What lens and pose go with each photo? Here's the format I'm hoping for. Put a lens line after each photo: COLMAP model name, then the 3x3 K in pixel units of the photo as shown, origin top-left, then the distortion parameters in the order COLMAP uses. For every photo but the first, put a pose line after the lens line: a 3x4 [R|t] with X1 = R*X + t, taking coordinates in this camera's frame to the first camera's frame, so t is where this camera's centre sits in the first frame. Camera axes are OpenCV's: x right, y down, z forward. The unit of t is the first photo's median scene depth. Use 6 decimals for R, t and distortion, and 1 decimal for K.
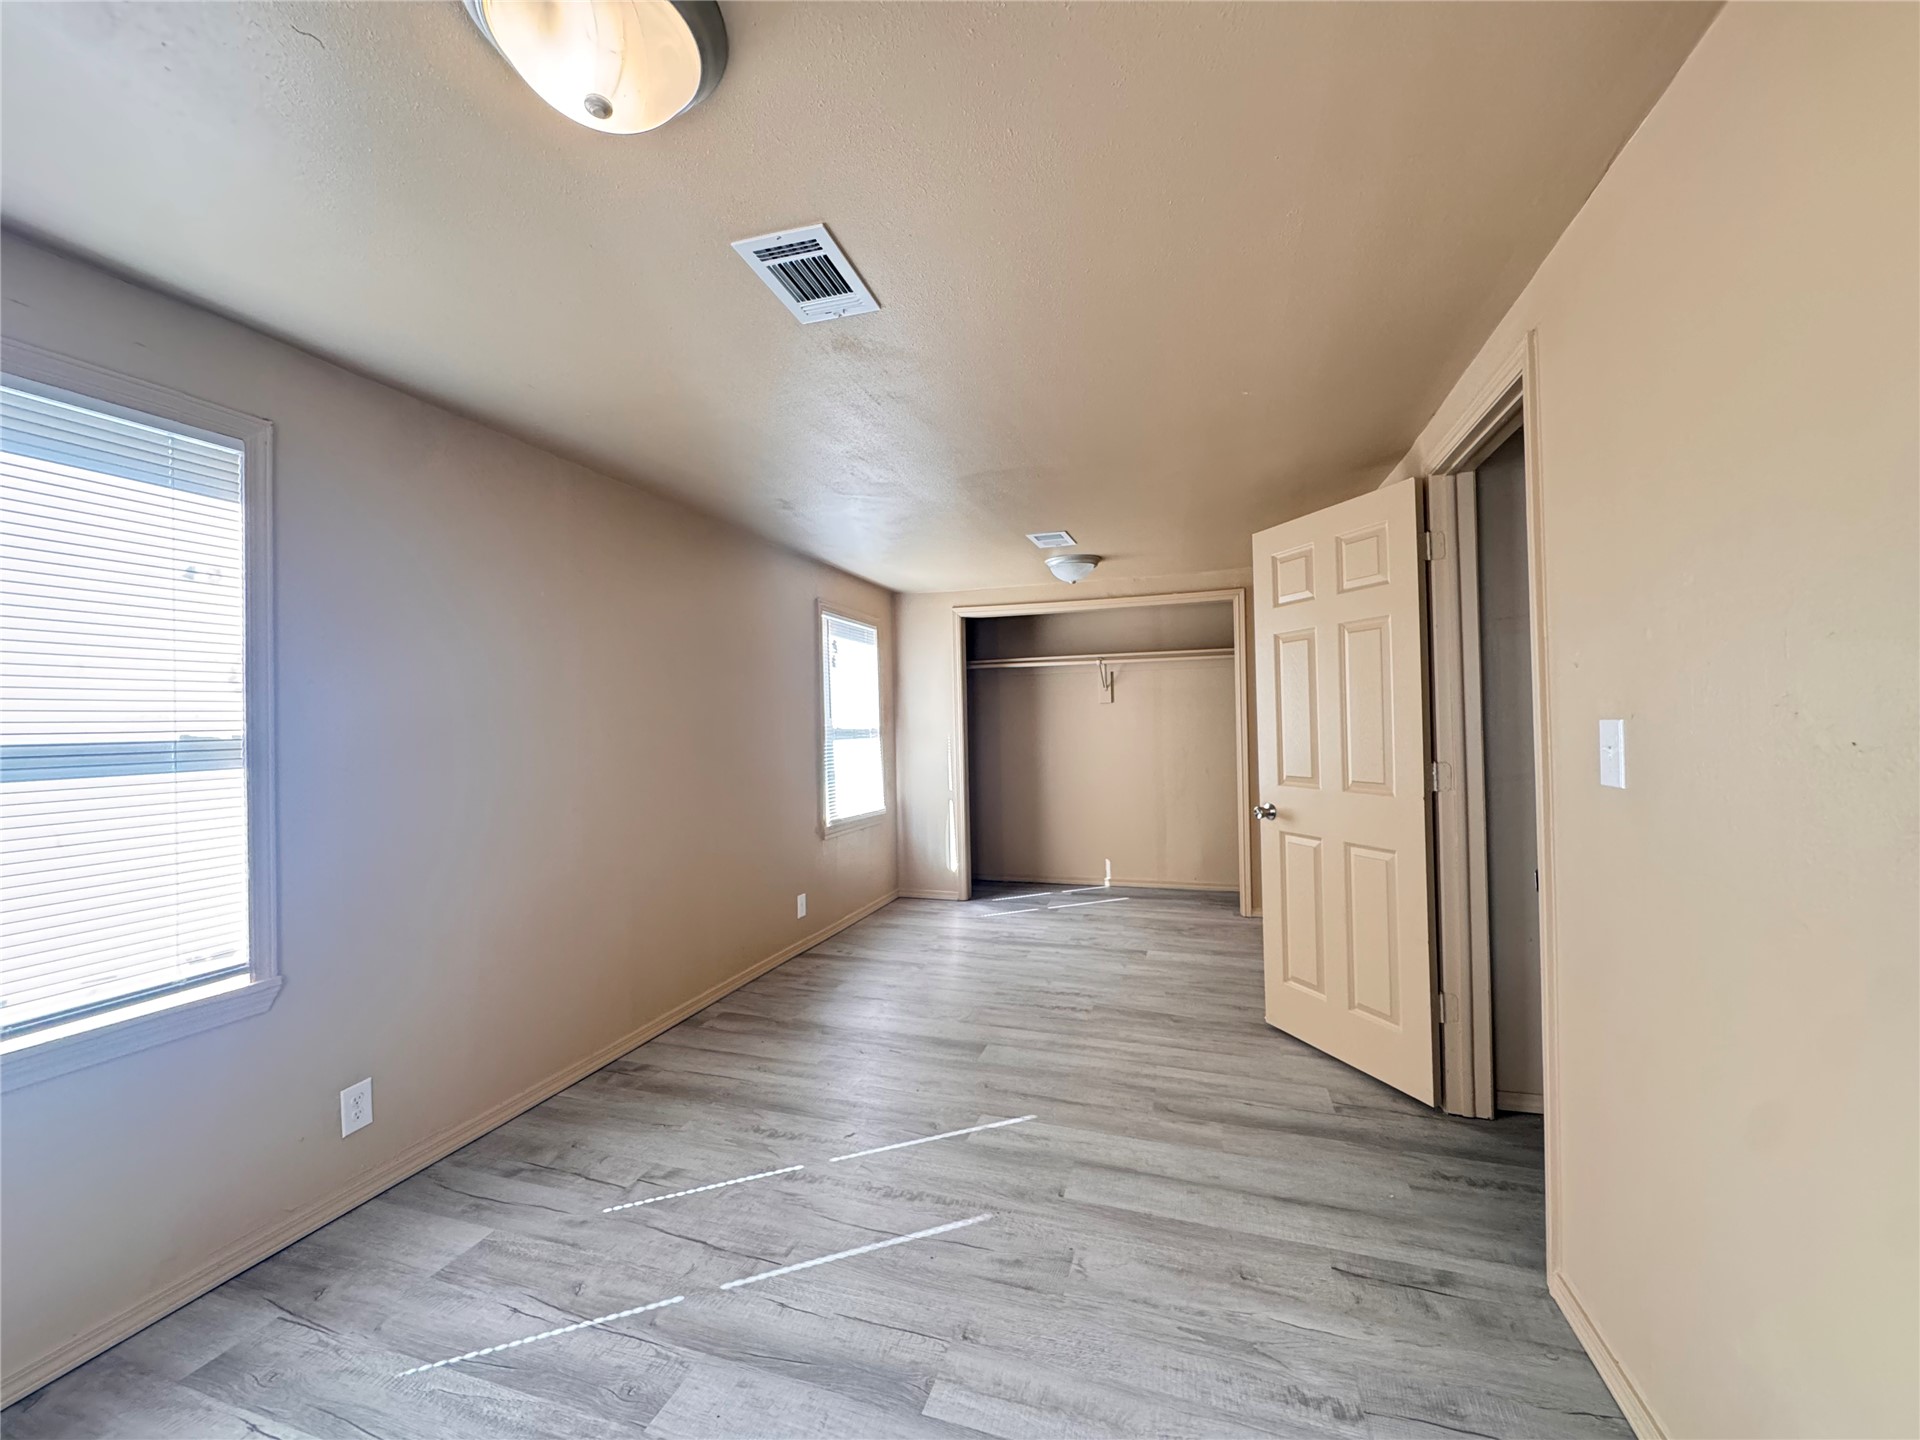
lens RADIAL K [[768.9, 0, 962.4], [0, 768.9, 713.9], [0, 0, 1]] dist [-0.007329, -0.000843]
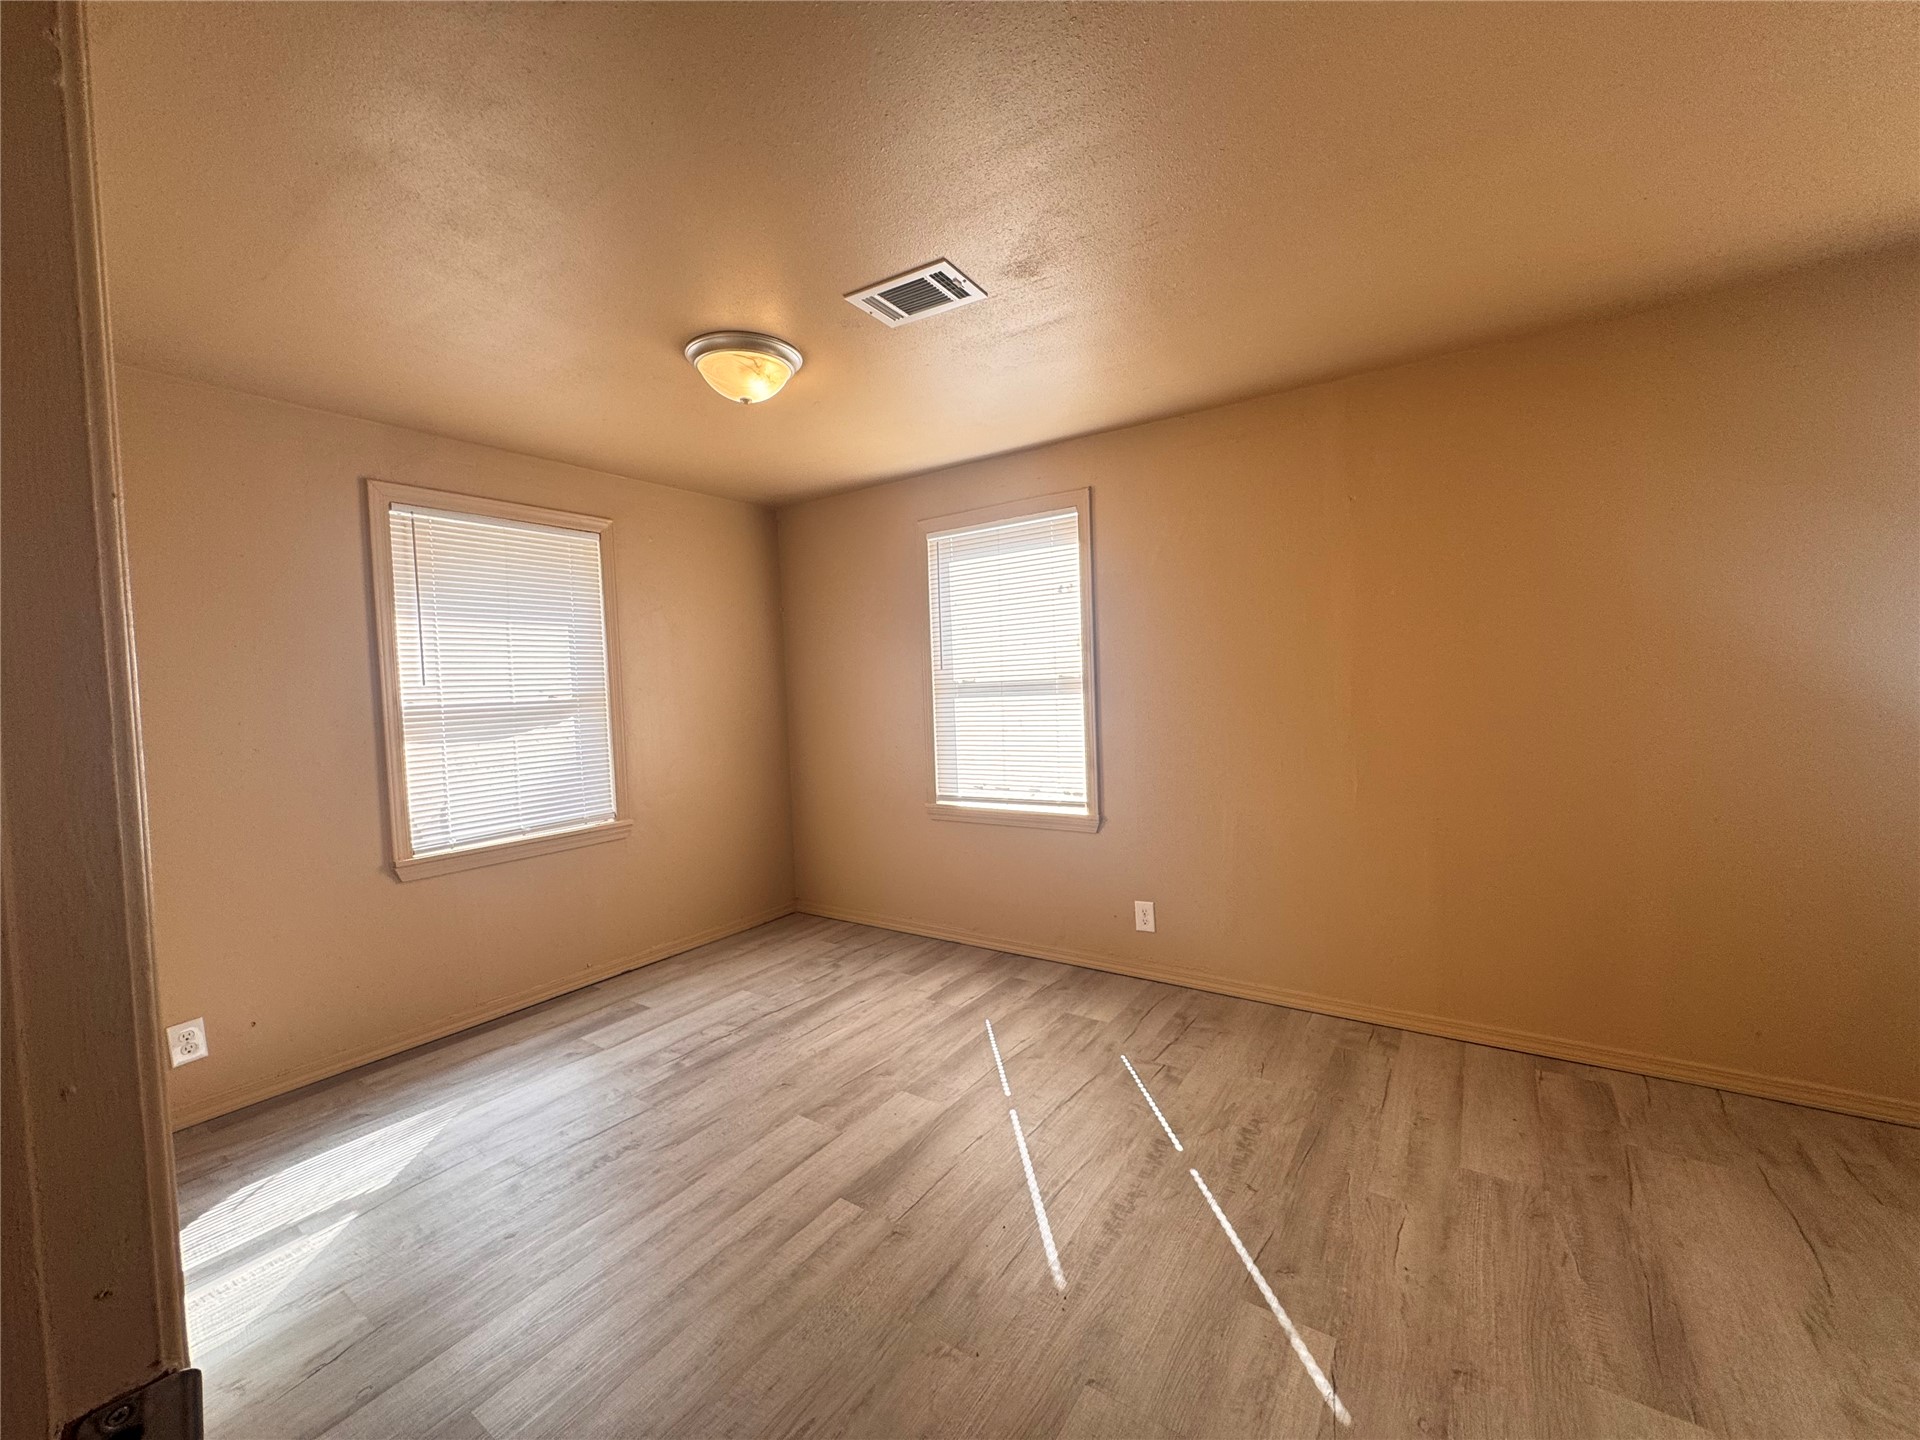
lens RADIAL K [[768.9, 0, 961.0], [0, 768.9, 714.9], [0, 0, 1]] dist [-0.007329, -0.000843]
pose [[-0.289452, 0.067146, -0.954834, 0.835853], [0.052924, 0.997133, 0.054077, 0.009273], [0.955728, -0.034881, -0.292176, 1.222551]]
